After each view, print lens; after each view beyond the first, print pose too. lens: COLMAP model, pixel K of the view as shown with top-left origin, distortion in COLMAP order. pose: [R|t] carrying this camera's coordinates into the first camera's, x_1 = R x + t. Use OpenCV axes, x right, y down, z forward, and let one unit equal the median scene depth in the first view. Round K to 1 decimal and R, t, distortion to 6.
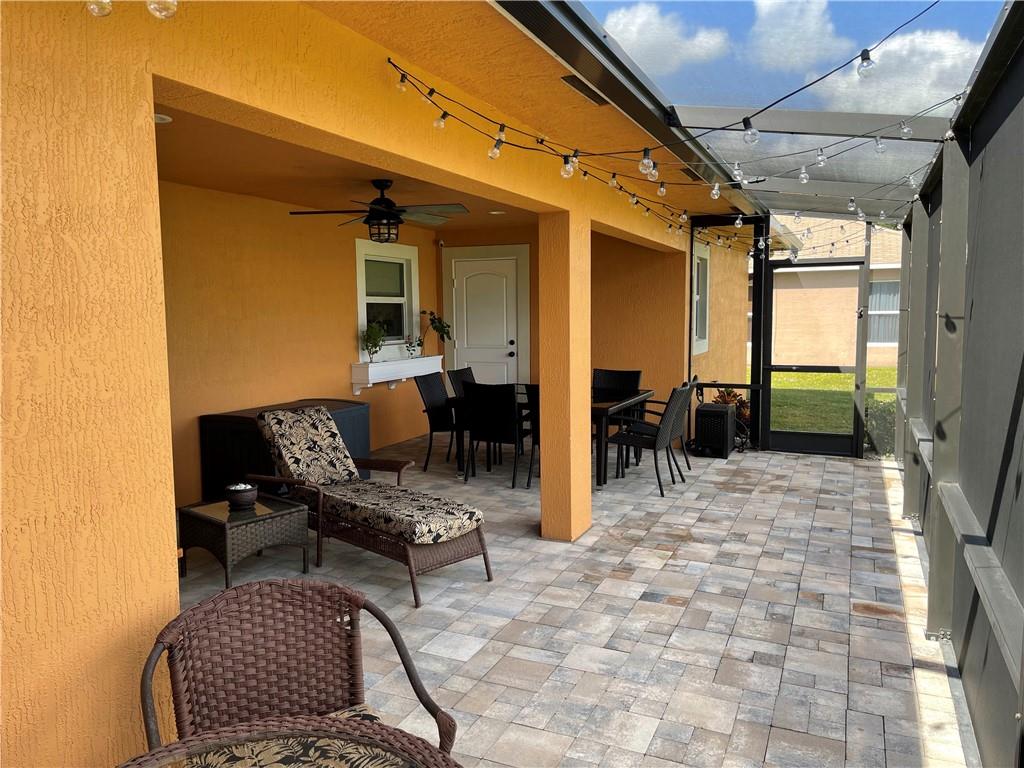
lens RADIAL K [[770.0, 0, 509.6], [0, 770.0, 381.3], [0, 0, 1]] dist [0.071891, -0.088905]
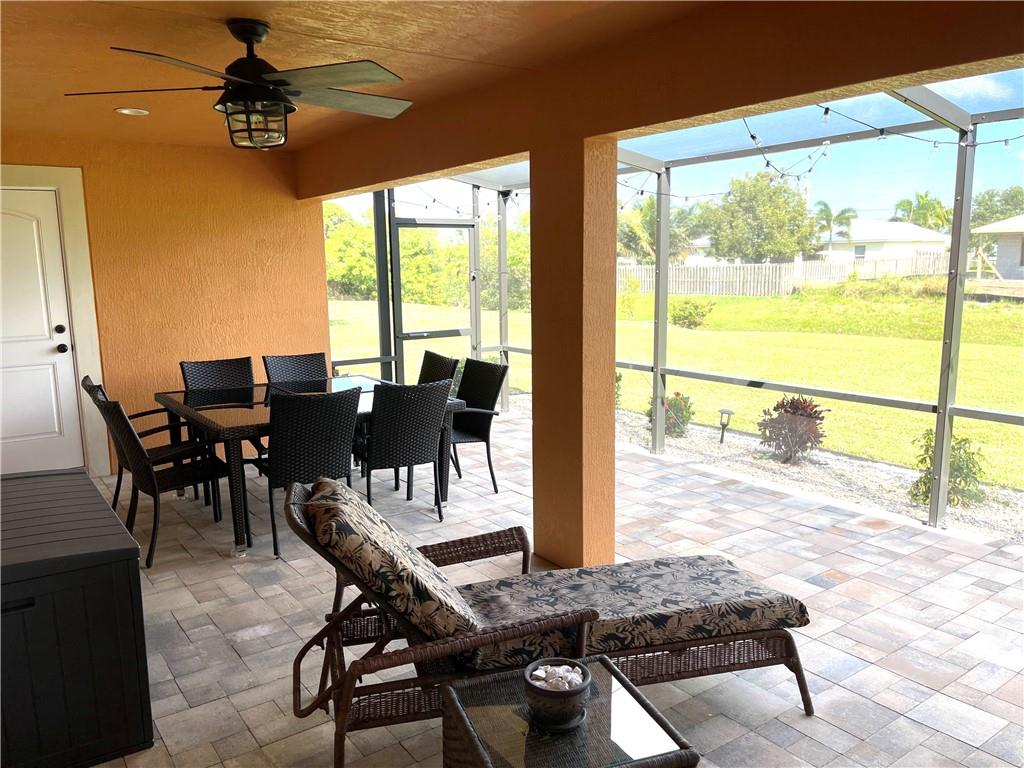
lens RADIAL K [[770.0, 0, 507.8], [0, 770.0, 384.1], [0, 0, 1]] dist [0.071891, -0.088905]
pose [[0.504014, -0.134524, 0.853155, -0.686071], [0.089595, 0.990610, 0.103268, -0.077665], [-0.859036, 0.024390, 0.511334, 0.746774]]
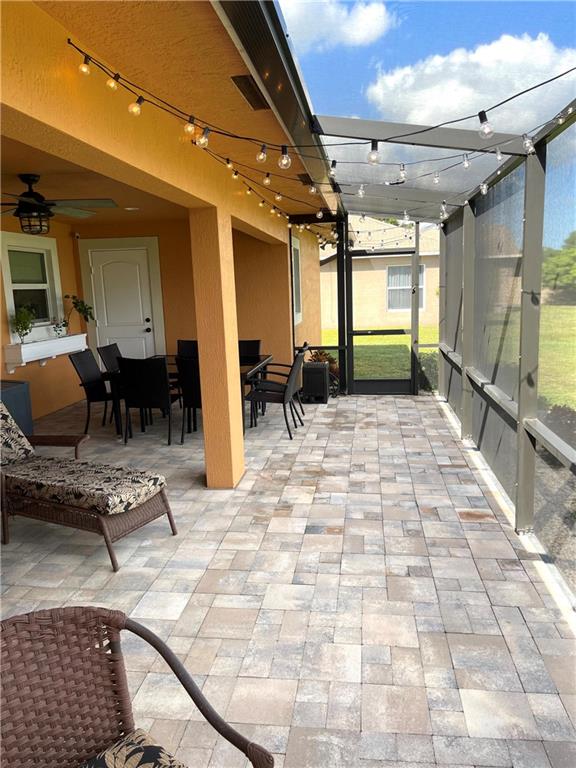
lens RADIAL K [[577.5, 0, 296.9], [0, 577.5, 382.4], [0, 0, 1]] dist [0.071891, -0.088905]
pose [[0.955879, -0.069774, 0.285354, -0.077628], [0.050297, 0.995912, 0.075032, -0.020541], [-0.289422, -0.057370, 0.955481, 0.129886]]
